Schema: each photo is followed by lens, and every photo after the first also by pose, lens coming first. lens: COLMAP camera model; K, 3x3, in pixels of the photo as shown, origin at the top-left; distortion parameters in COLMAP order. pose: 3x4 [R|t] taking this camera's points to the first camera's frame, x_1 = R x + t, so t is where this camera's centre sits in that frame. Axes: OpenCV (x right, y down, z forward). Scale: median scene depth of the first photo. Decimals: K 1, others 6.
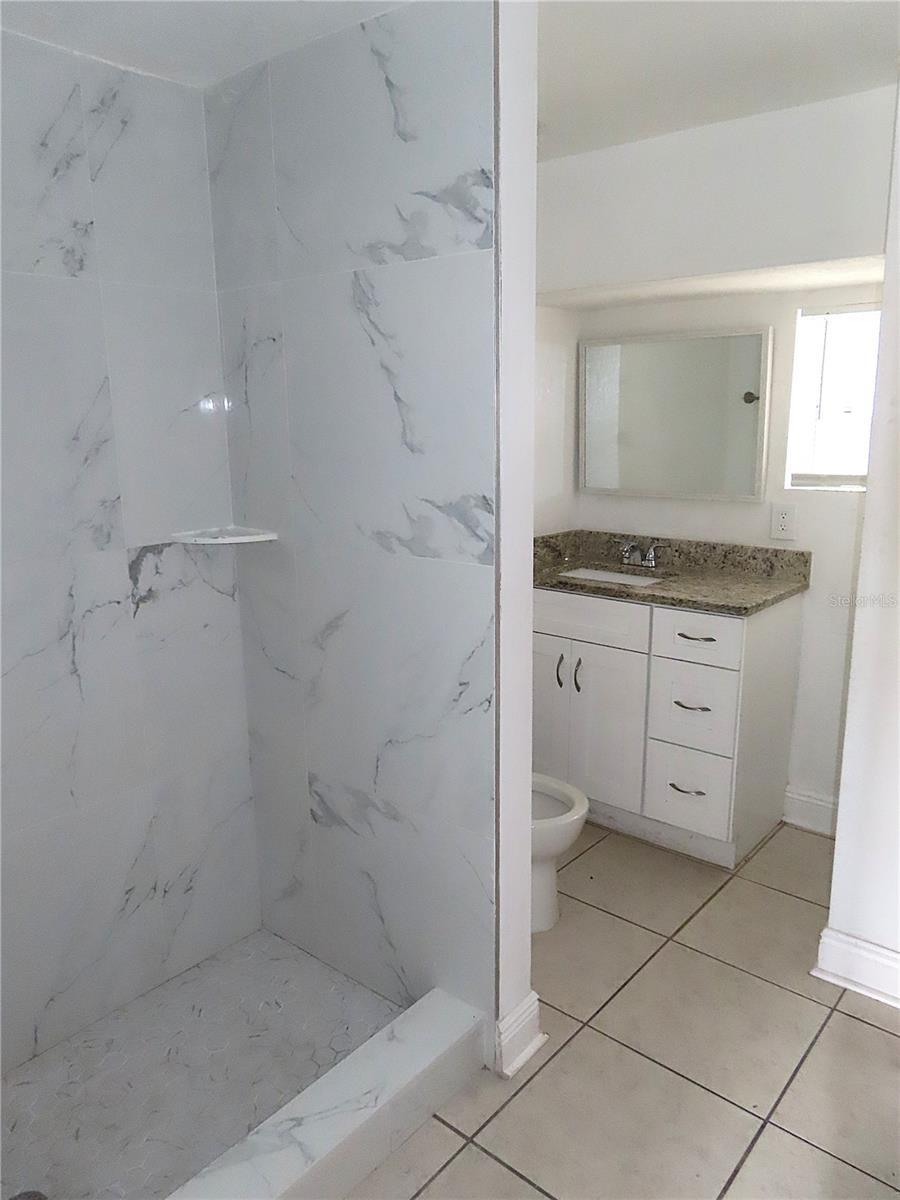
lens RADIAL K [[854.7, 0, 450.0], [0, 854.7, 600.0], [0, 0, 1]] dist [-0.011047, 0.007766]
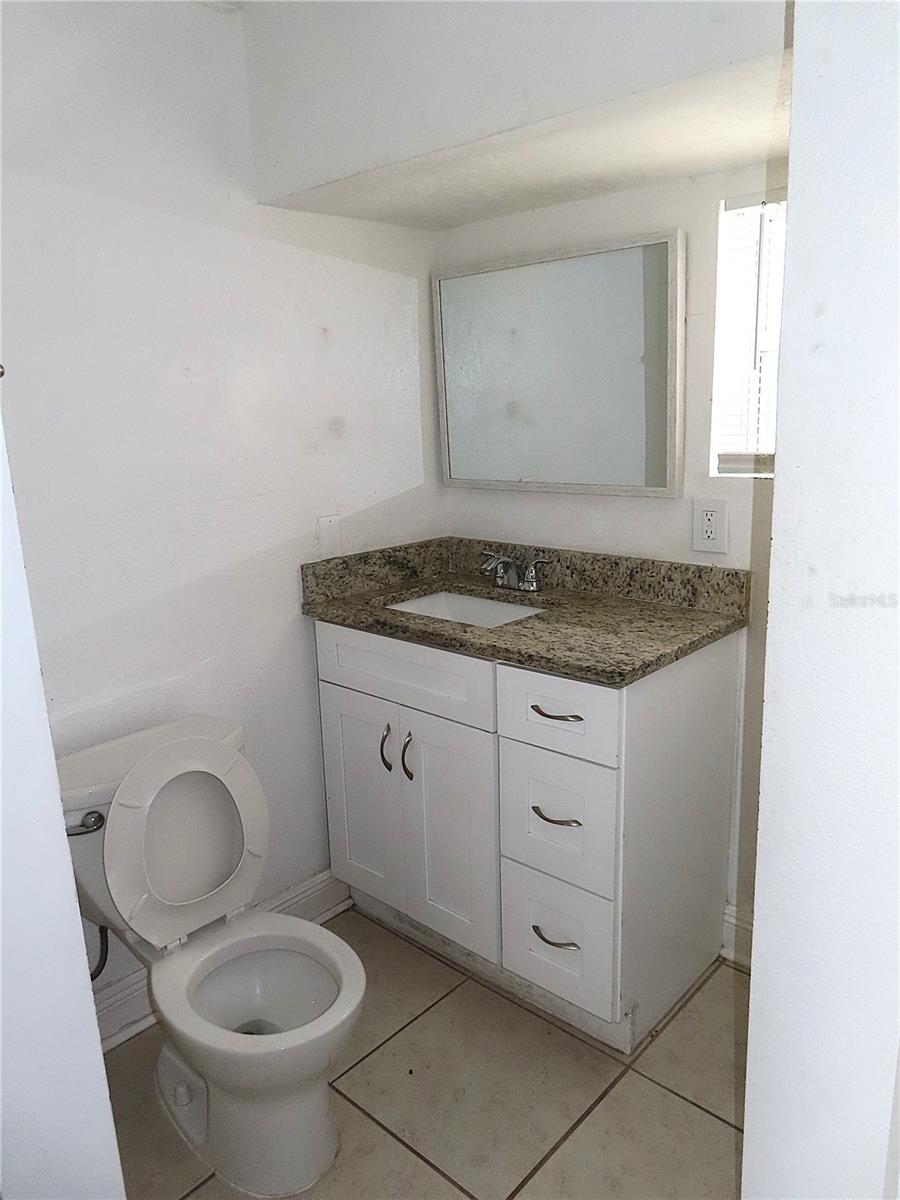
lens RADIAL K [[854.7, 0, 450.0], [0, 854.7, 600.0], [0, 0, 1]] dist [-0.011047, 0.007766]
pose [[0.999294, -0.015941, -0.034013, 0.205839], [0.016531, 0.999716, 0.017142, -0.047585], [0.033731, -0.017692, 0.999274, 0.316928]]
